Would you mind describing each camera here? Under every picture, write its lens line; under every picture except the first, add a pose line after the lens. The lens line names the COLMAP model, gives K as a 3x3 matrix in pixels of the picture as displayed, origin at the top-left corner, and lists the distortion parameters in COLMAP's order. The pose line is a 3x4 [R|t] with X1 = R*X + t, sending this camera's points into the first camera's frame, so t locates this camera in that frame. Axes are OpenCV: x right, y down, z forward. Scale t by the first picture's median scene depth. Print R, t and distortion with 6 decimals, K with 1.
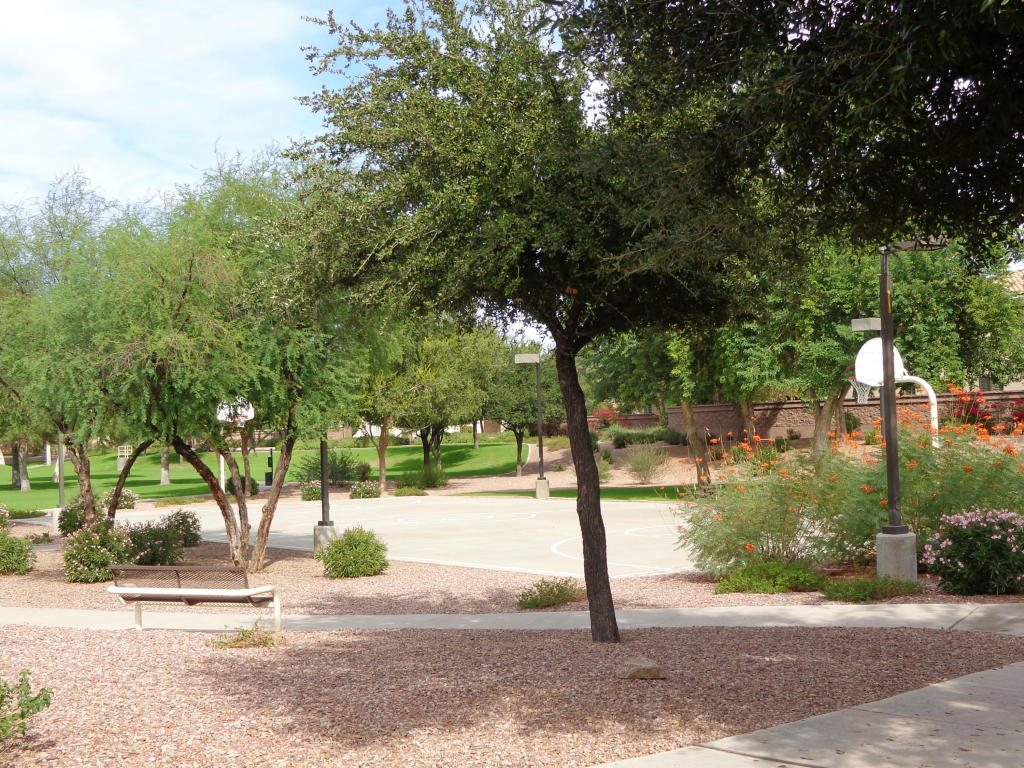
lens RADIAL K [[1359.0, 0, 511.4], [0, 1359.0, 364.5], [0, 0, 1]] dist [-0.014543, 0.019446]
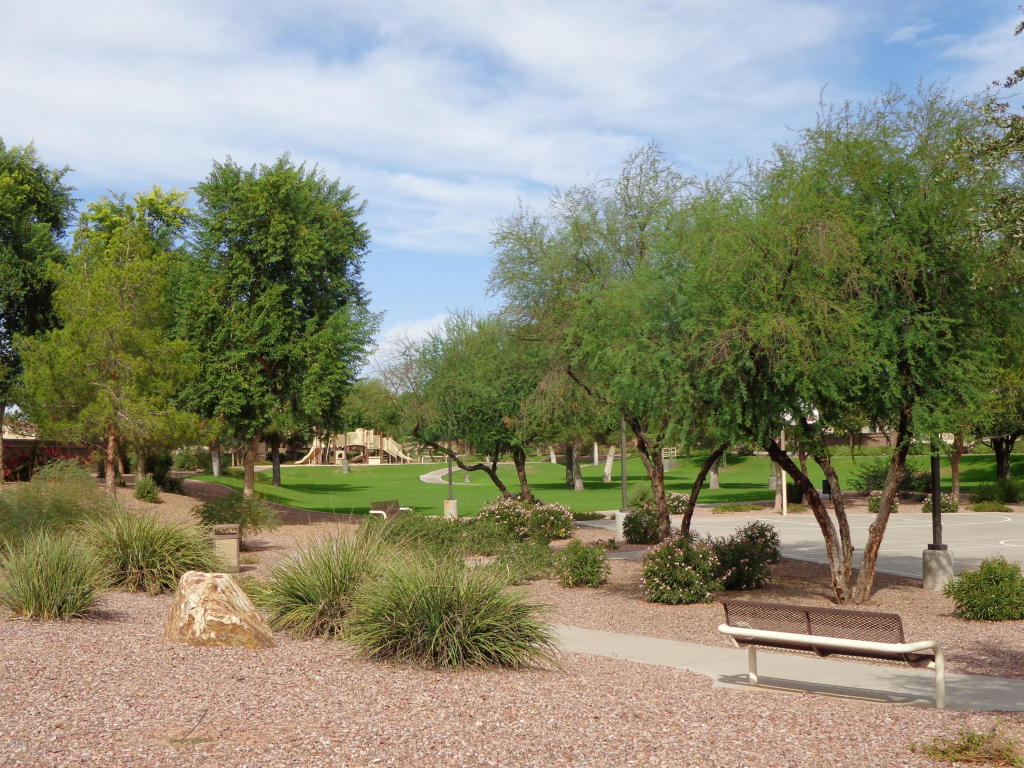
lens RADIAL K [[1359.0, 0, 511.4], [0, 1359.0, 364.5], [0, 0, 1]] dist [-0.014543, 0.019446]
pose [[0.925650, -0.000983, -0.378379, -0.071028], [-0.000158, 0.999996, -0.002983, 0.007220], [0.378381, 0.002821, 0.925646, 0.137319]]
